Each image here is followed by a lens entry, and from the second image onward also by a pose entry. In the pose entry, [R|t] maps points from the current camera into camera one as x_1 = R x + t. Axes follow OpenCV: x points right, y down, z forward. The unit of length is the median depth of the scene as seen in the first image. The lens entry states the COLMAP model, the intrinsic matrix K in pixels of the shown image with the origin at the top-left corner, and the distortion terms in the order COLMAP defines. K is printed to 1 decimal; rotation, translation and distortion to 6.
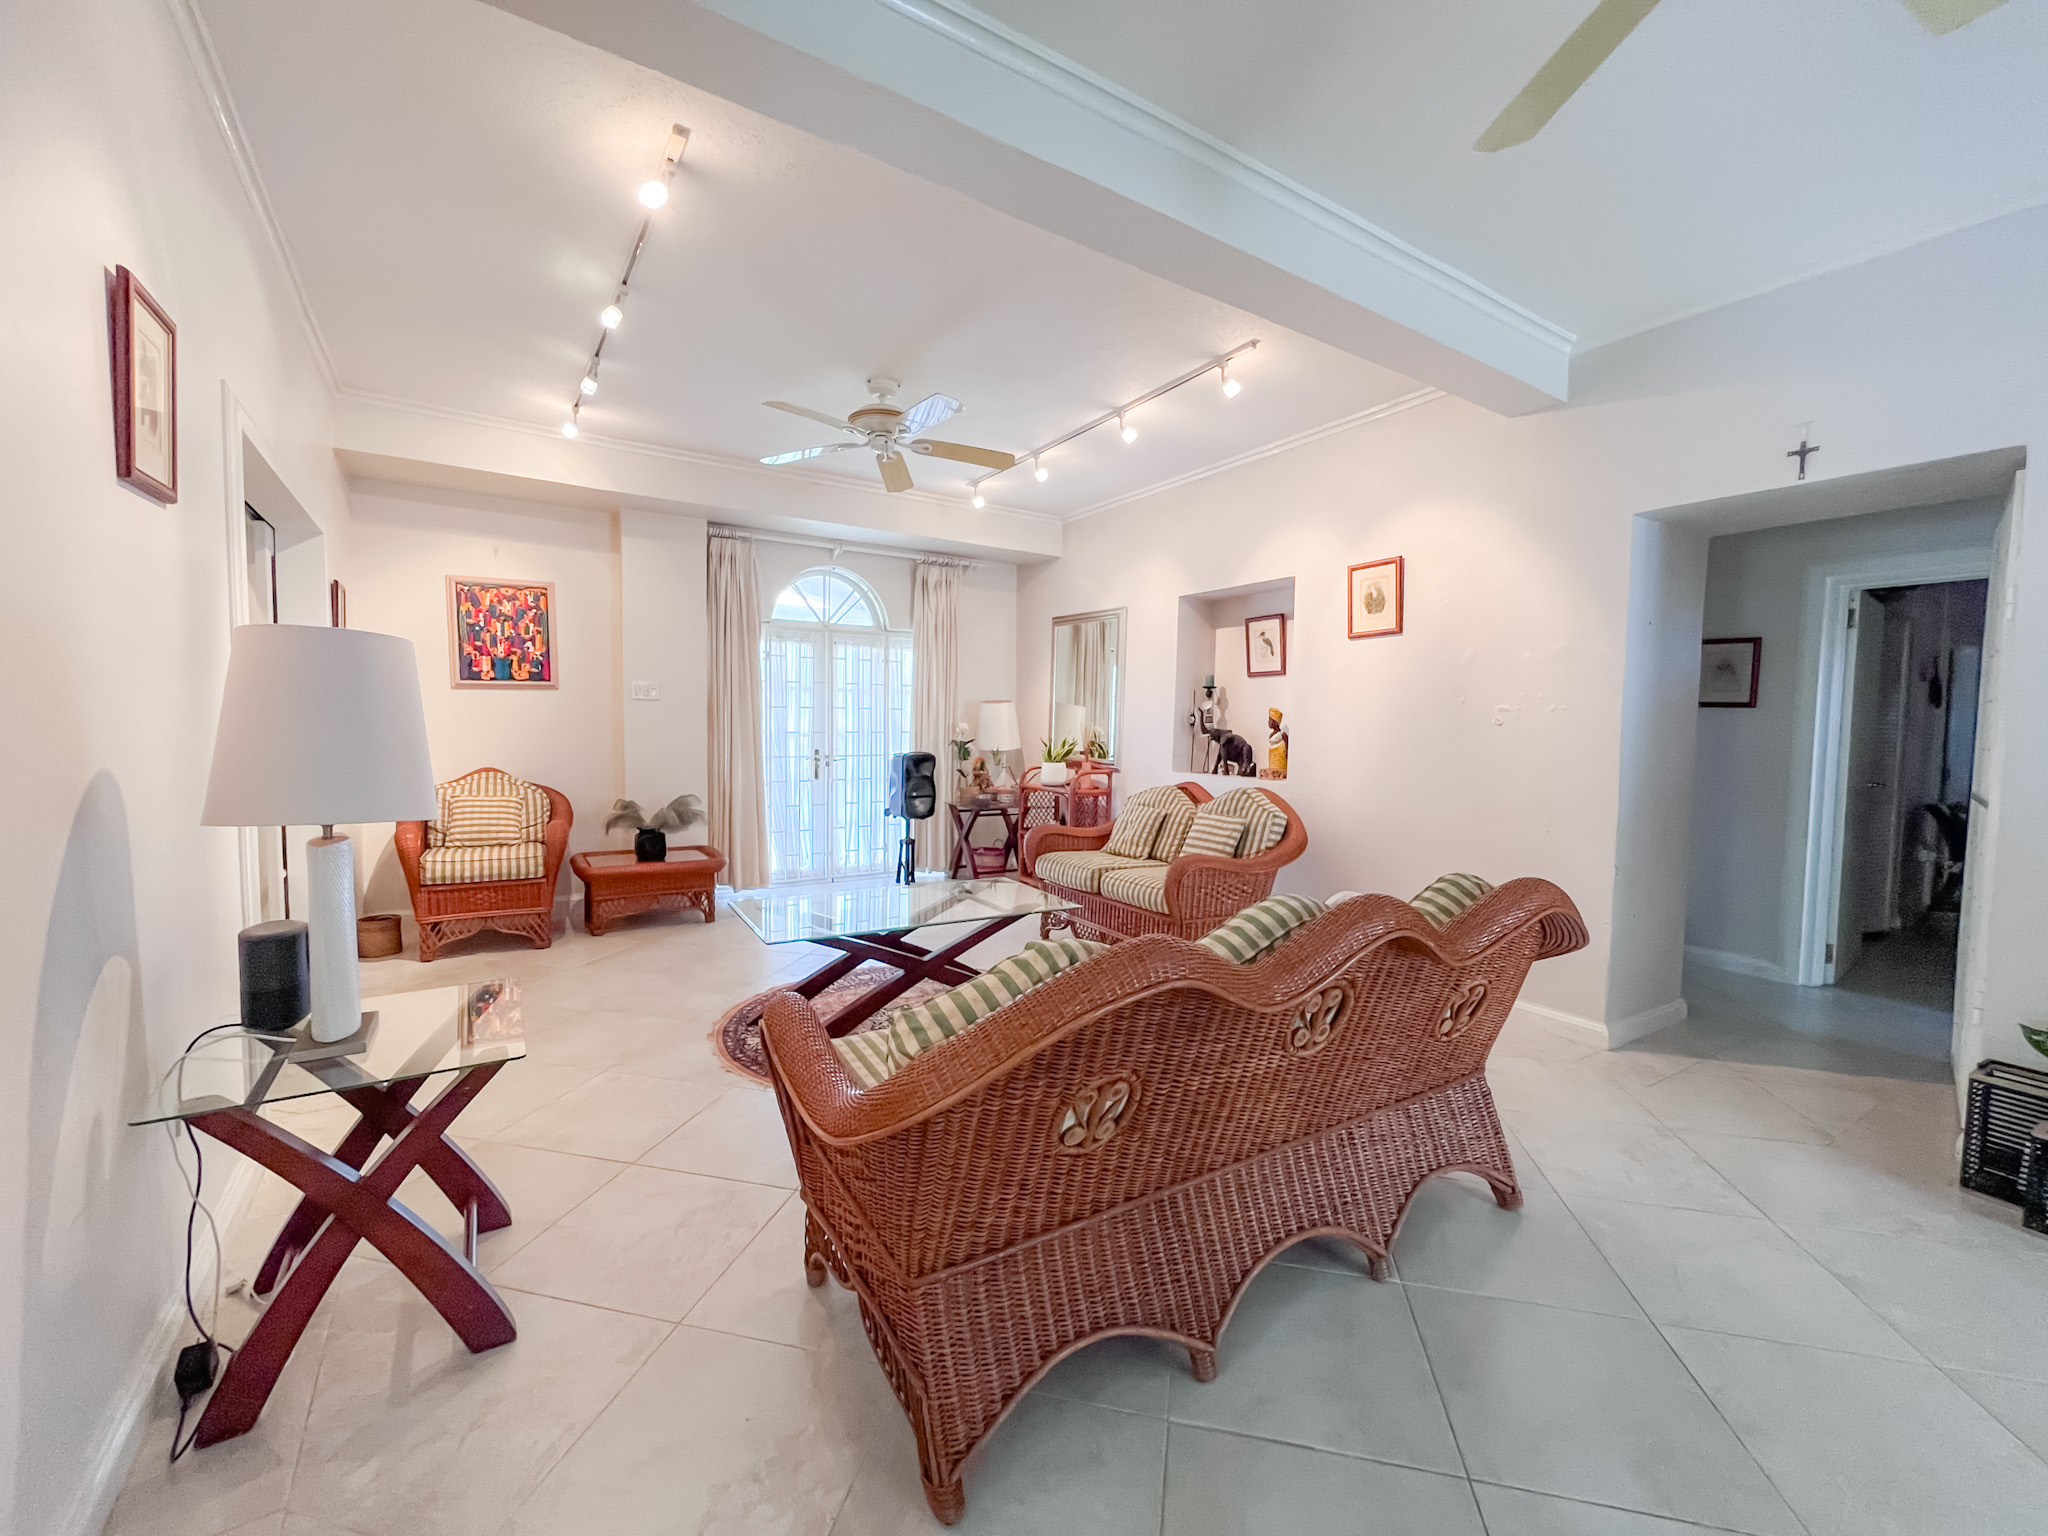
lens RADIAL K [[834.3, 0, 1016.0], [0, 834.3, 775.1], [0, 0, 1]] dist [-0.004011, -0.000175]
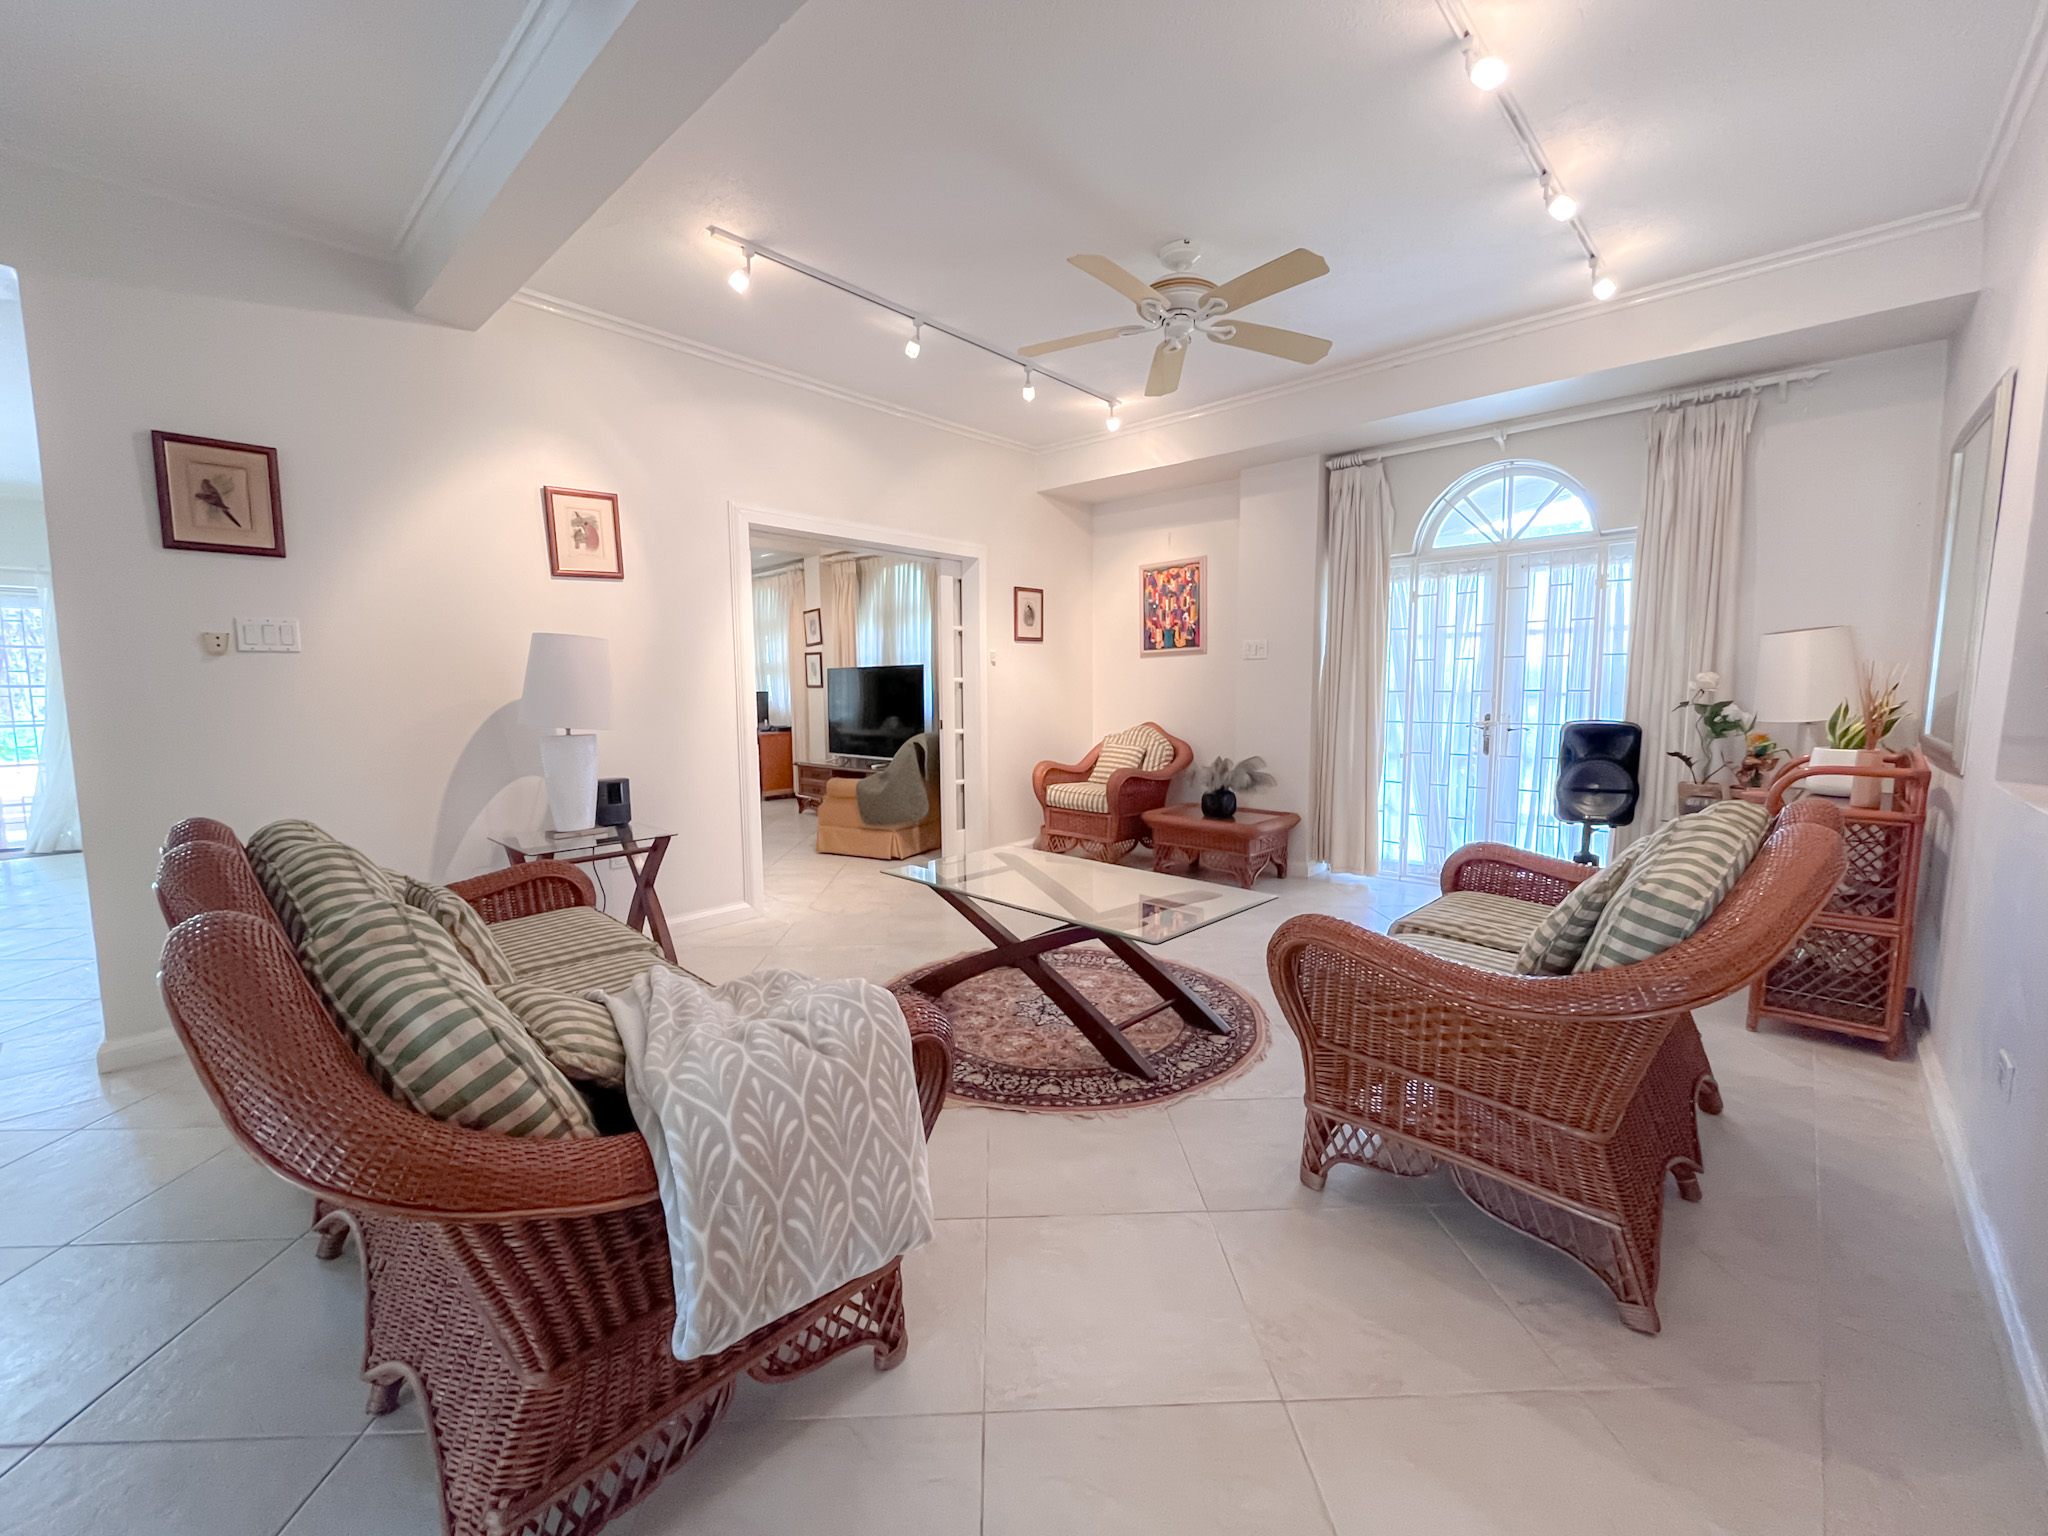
lens RADIAL K [[834.3, 0, 1021.0], [0, 834.3, 768.7], [0, 0, 1]] dist [-0.004011, -0.000175]
pose [[0.267302, 0.076267, -0.960590, 0.462161], [-0.051410, 0.996572, 0.064818, -0.010481], [0.962240, 0.032058, 0.270307, 0.483706]]
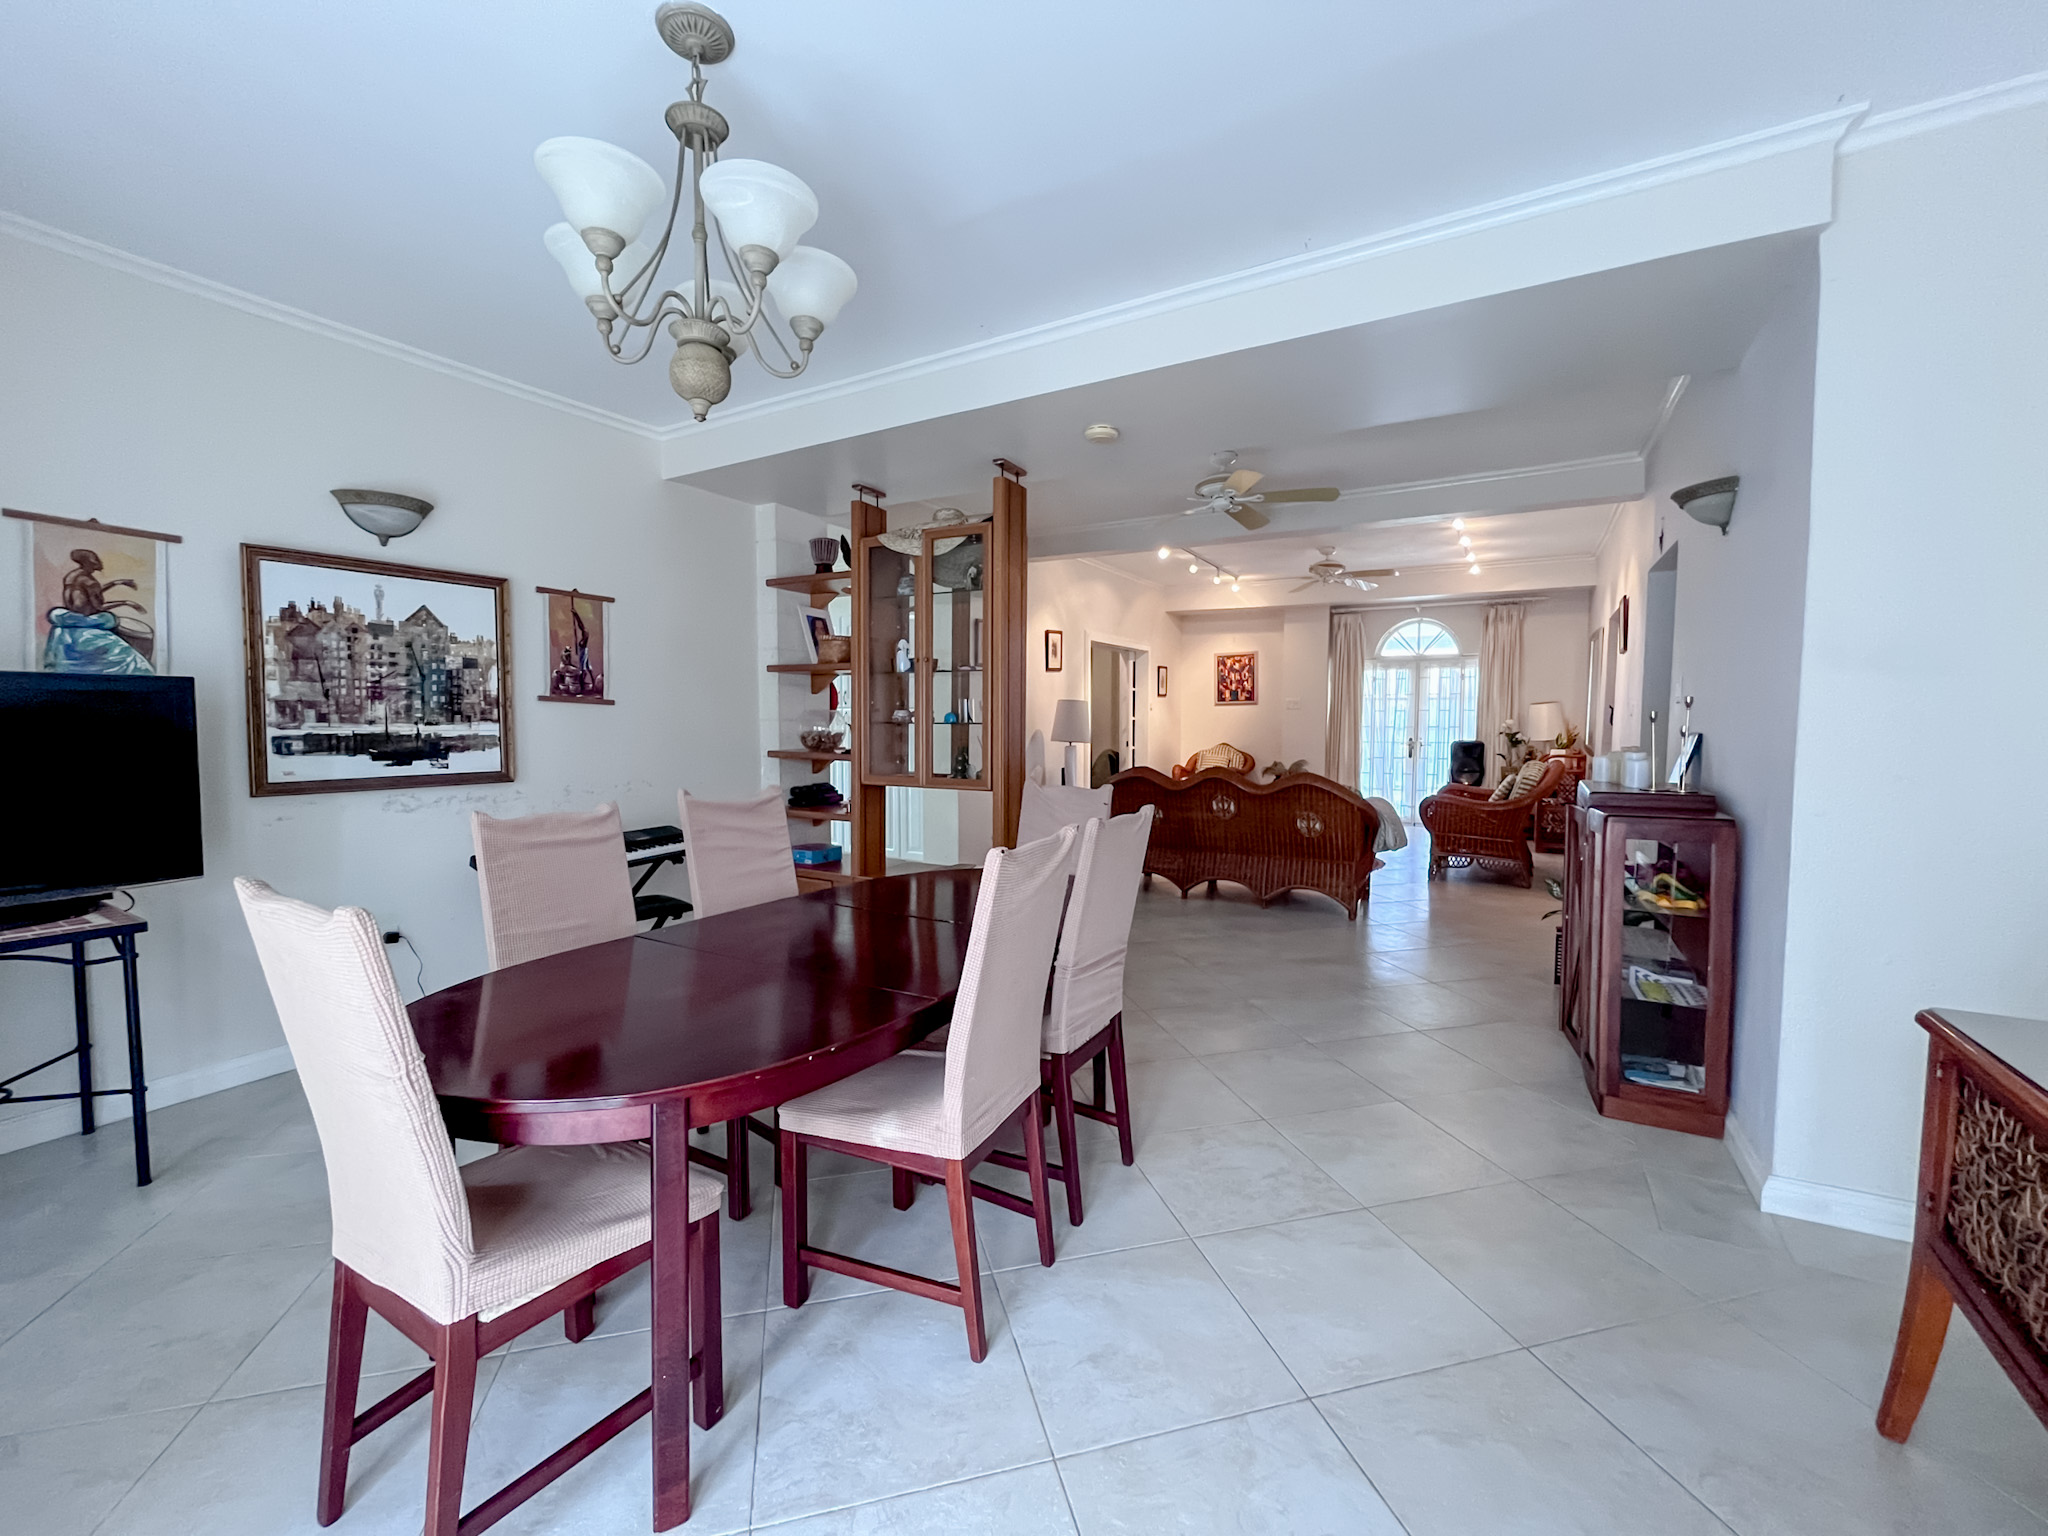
lens RADIAL K [[834.3, 0, 1026.3], [0, 834.3, 767.1], [0, 0, 1]] dist [-0.004011, -0.000175]
pose [[0.469578, 0.037984, -0.882074, 0.961735], [-0.049865, 0.998620, 0.016456, 0.040618], [0.881482, 0.036257, 0.470824, -0.417777]]
